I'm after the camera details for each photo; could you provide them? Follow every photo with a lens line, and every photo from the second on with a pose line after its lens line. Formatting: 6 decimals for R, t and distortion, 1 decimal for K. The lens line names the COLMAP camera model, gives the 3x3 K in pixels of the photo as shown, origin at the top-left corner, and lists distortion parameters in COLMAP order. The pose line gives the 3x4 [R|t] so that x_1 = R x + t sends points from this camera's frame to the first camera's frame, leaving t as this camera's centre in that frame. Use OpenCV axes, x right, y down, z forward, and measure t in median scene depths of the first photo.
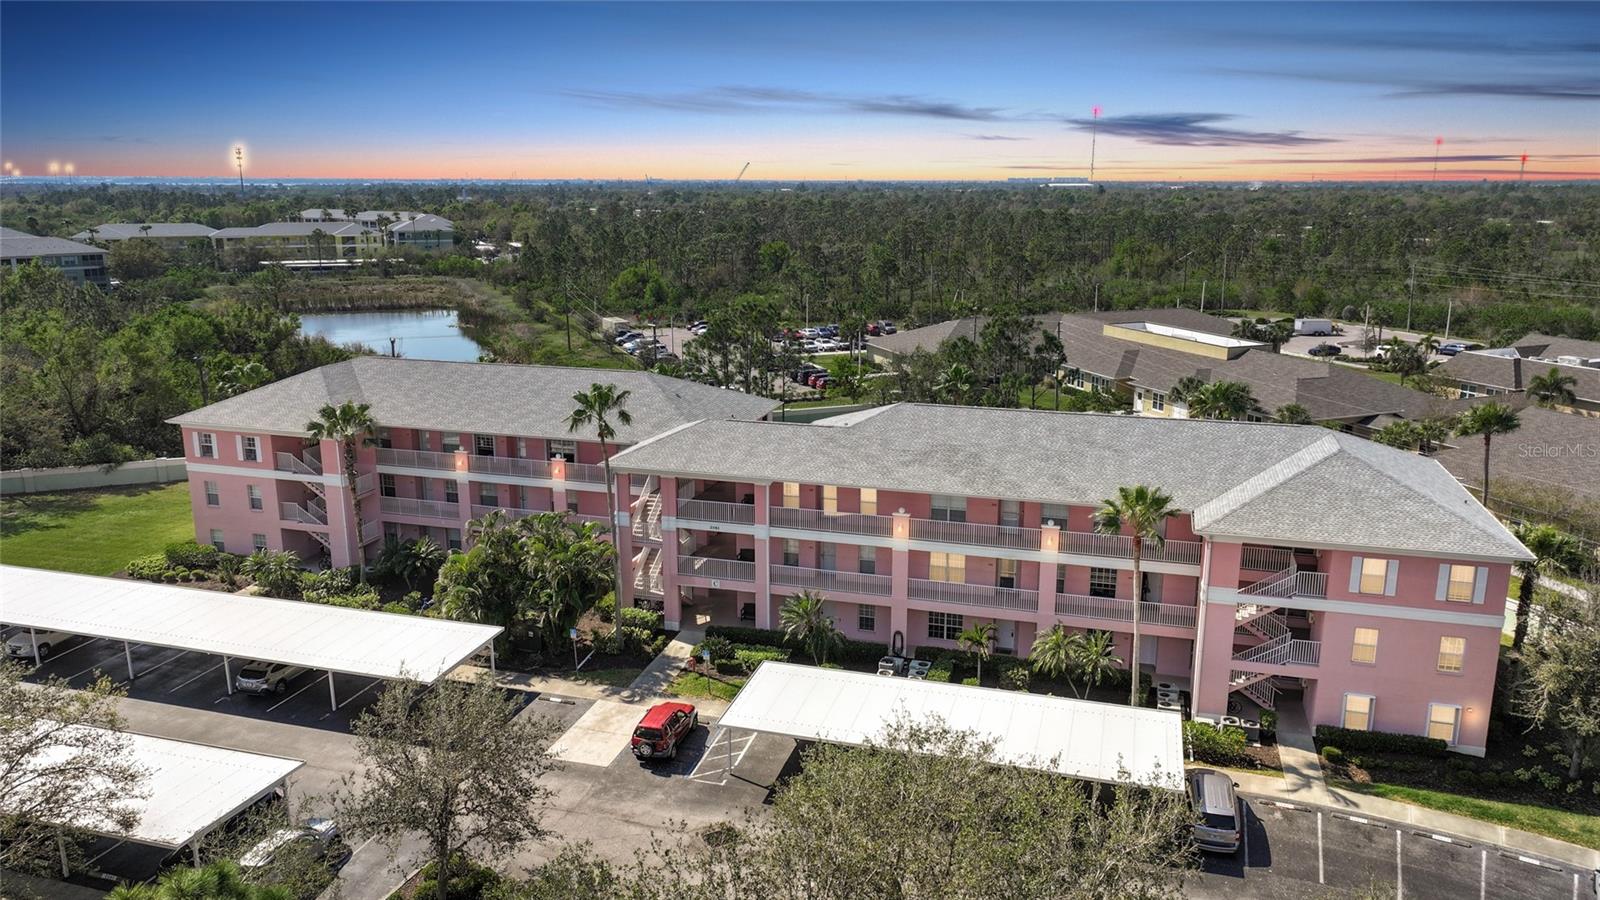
lens RADIAL K [[1118.7, 0, 809.2], [0, 1118.7, 449.3], [0, 0, 1]] dist [-0.000144, 0.018893]
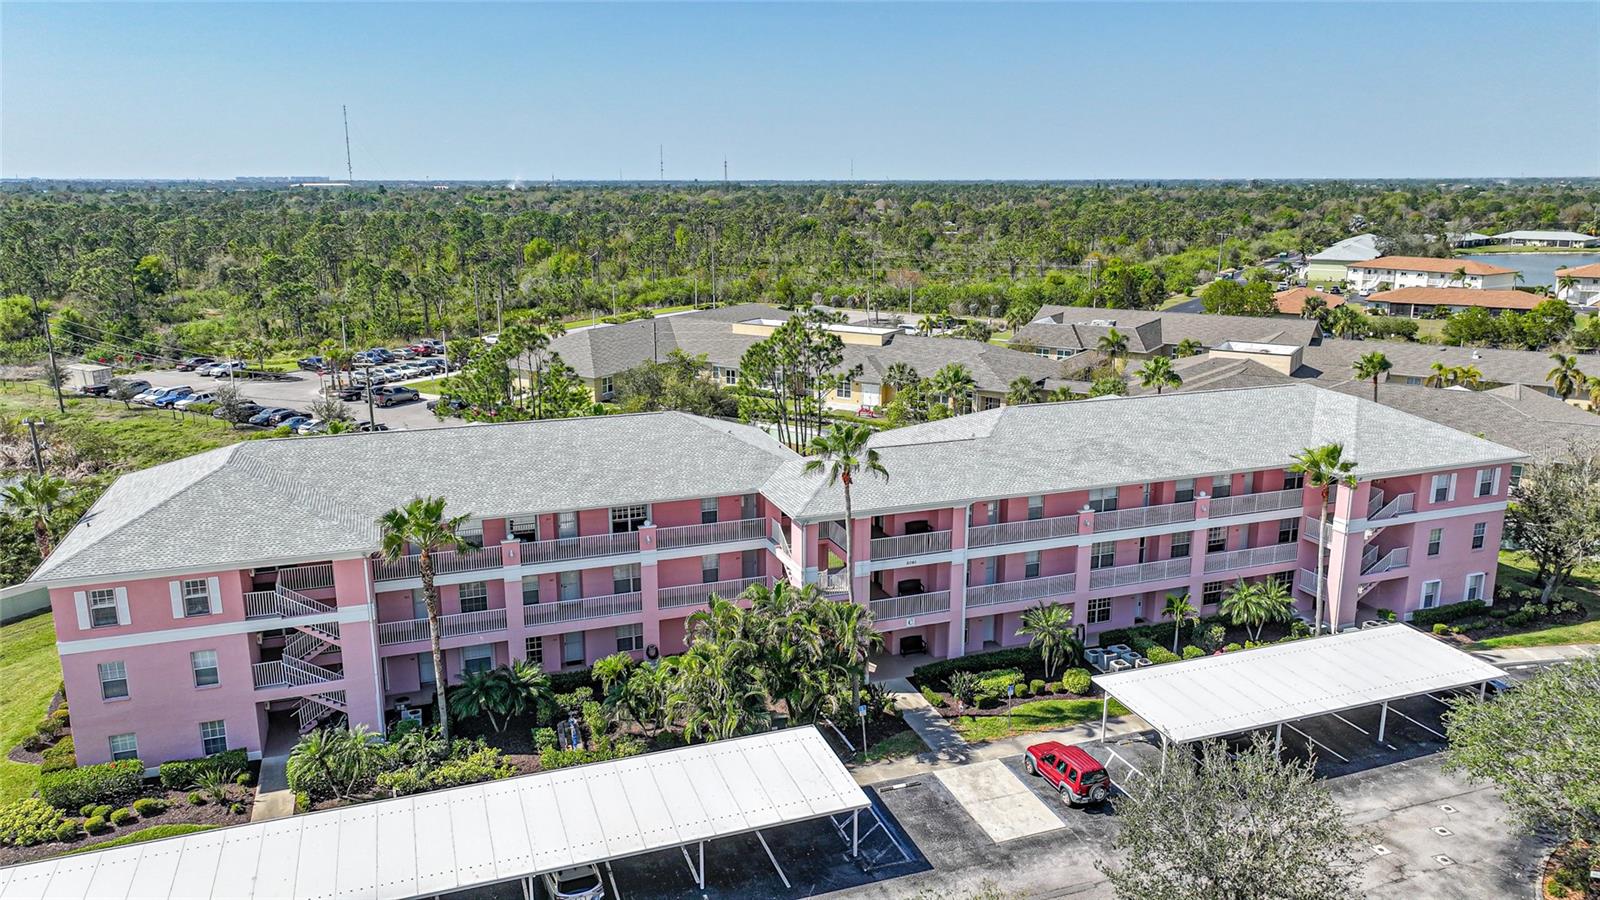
lens RADIAL K [[1118.7, 0, 809.2], [0, 1118.7, 449.3], [0, 0, 1]] dist [-0.000144, 0.018893]
pose [[0.802470, -0.141080, 0.579774, -0.739752], [0.140799, 0.988980, 0.045773, -0.084544], [-0.579842, 0.044900, 0.813491, 0.313682]]
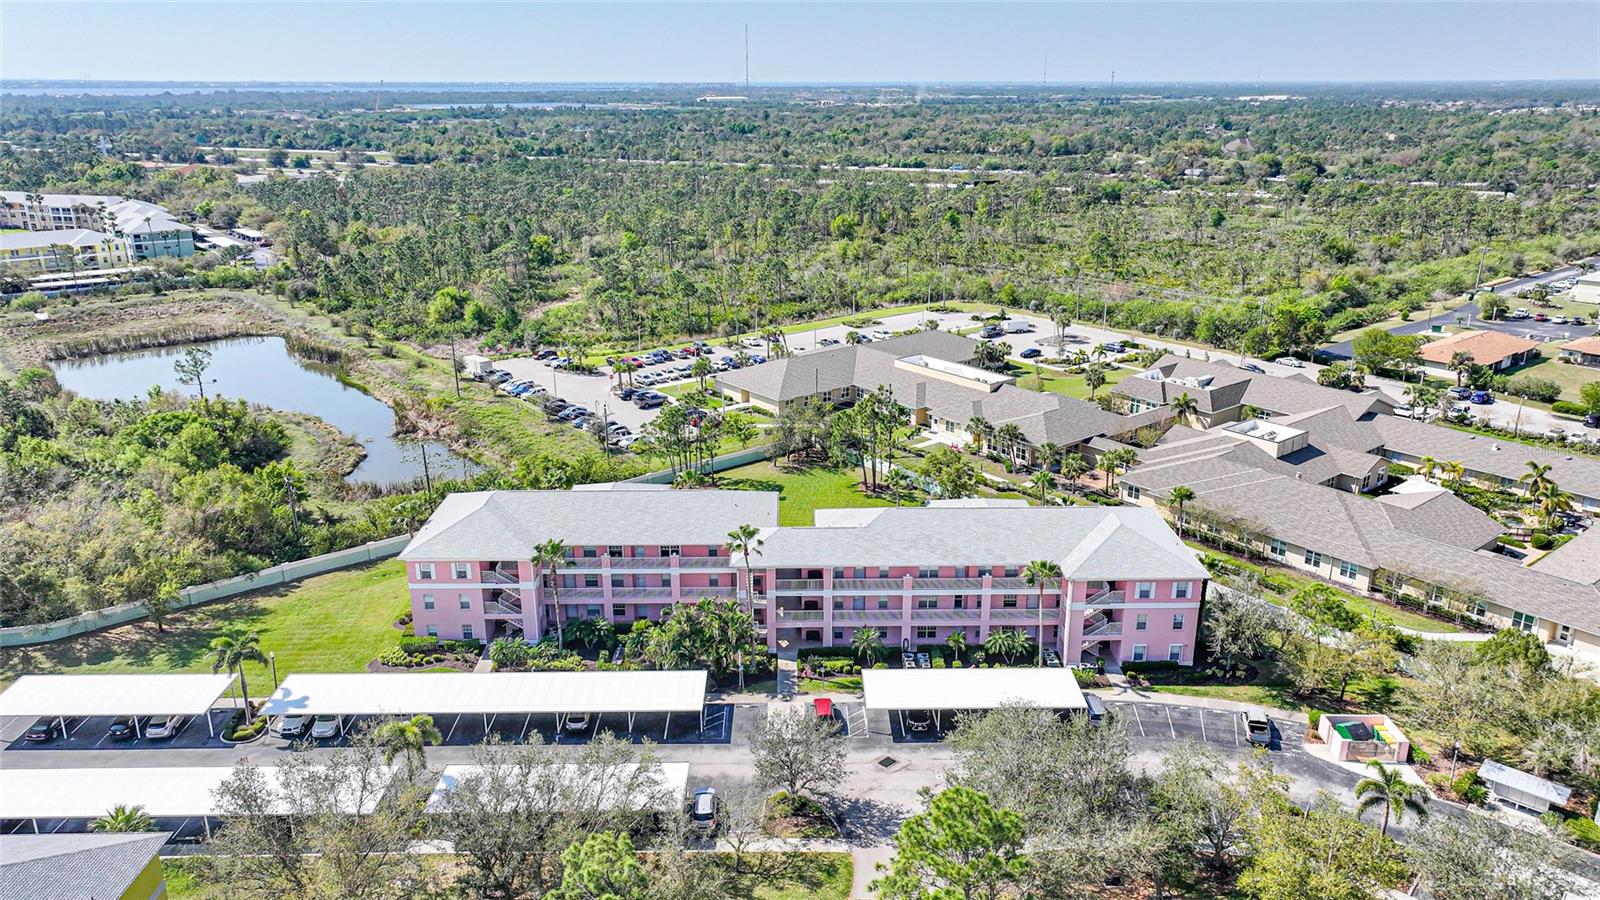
lens RADIAL K [[1117.2, 0, 813.8], [0, 1117.2, 447.8], [0, 0, 1]] dist [0.020754, -0.001177]
pose [[0.953098, -0.093620, 0.287820, -0.593691], [0.069686, 0.993287, 0.092329, -0.344976], [-0.294531, -0.067942, 0.953224, -0.715891]]
